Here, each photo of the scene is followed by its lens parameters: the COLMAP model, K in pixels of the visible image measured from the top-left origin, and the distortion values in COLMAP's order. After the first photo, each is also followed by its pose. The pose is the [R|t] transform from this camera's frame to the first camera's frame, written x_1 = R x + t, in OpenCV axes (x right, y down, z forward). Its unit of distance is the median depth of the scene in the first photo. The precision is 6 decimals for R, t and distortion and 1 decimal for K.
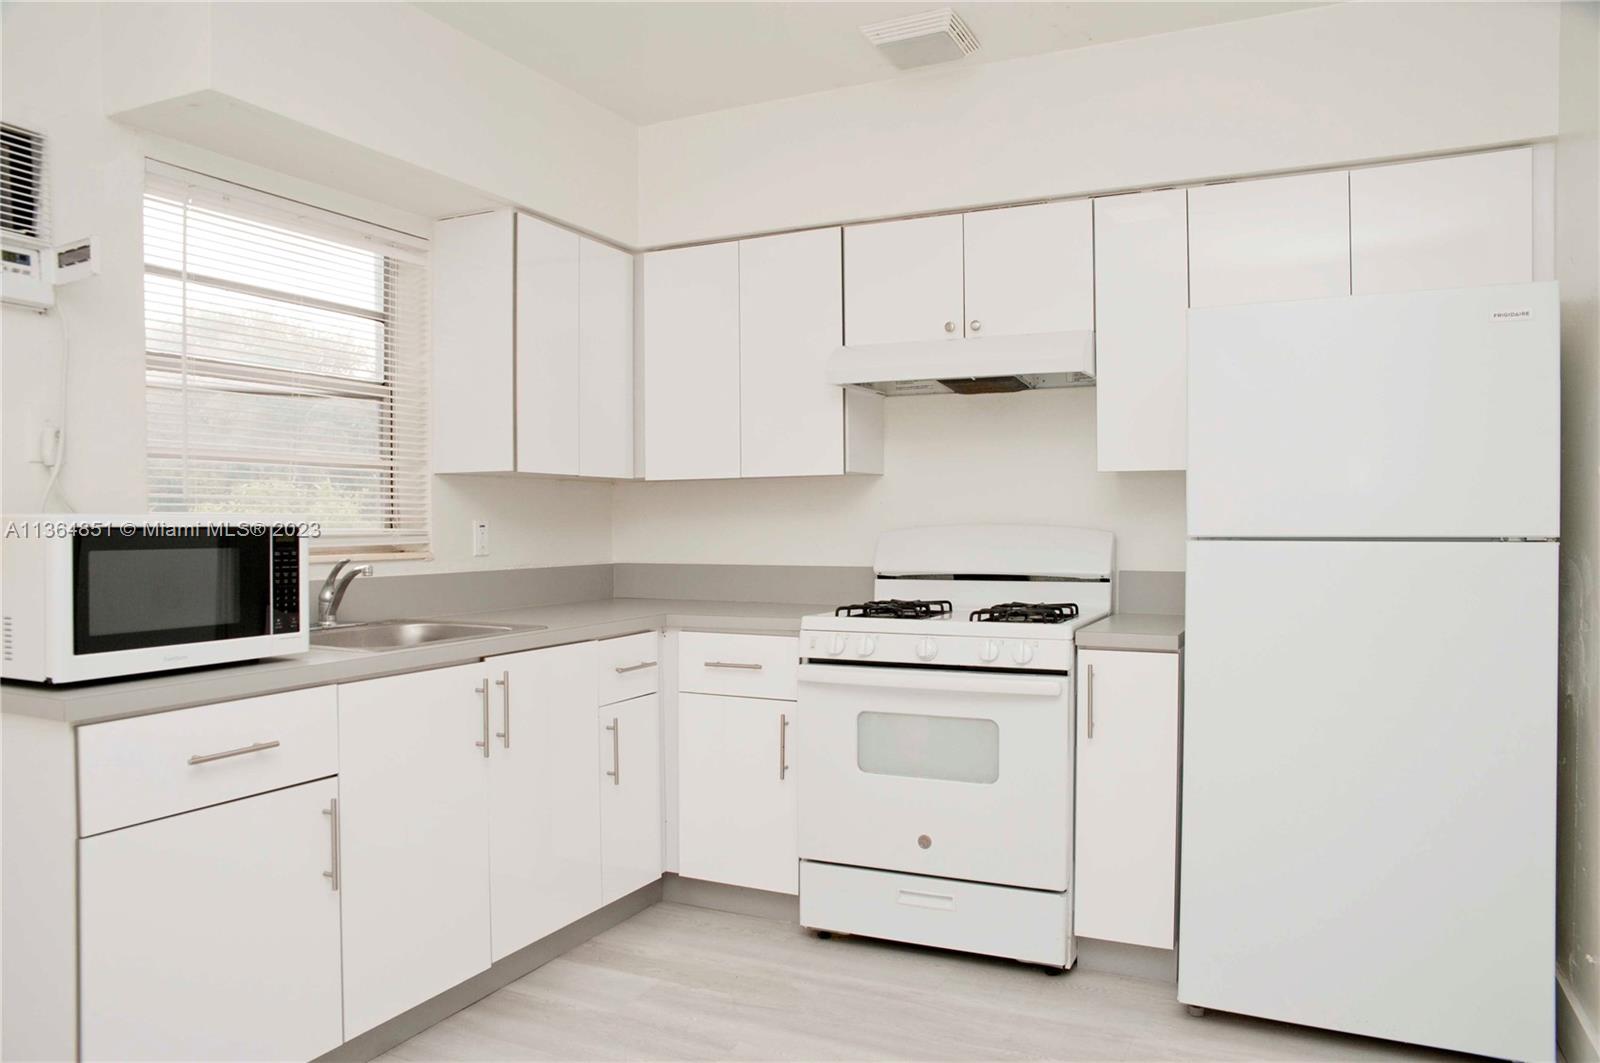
lens RADIAL K [[1111.3, 0, 794.4], [0, 1111.3, 541.4], [0, 0, 1]] dist [-0.095850, 0.067454]
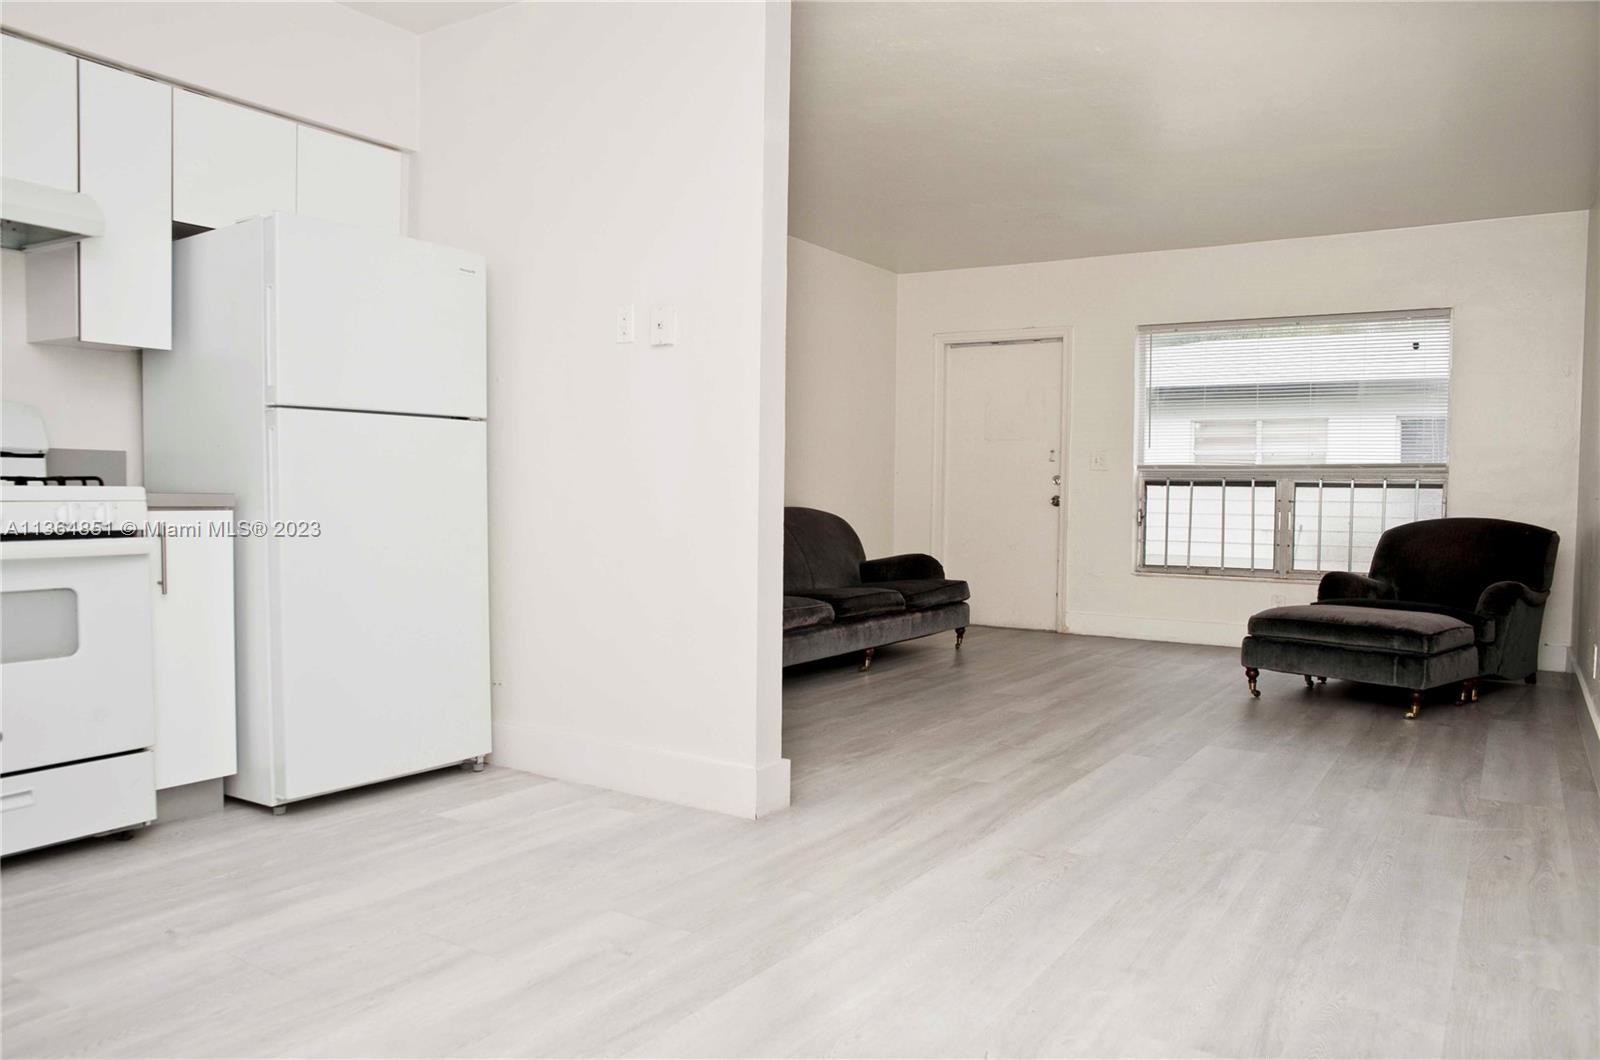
lens RADIAL K [[1111.3, 0, 826.7], [0, 1111.3, 535.7], [0, 0, 1]] dist [-0.095850, 0.067454]
pose [[0.110188, -0.027961, 0.993517, -0.643664], [-0.008399, 0.999542, 0.029063, 0.081742], [-0.993875, -0.011546, 0.109902, 0.248049]]
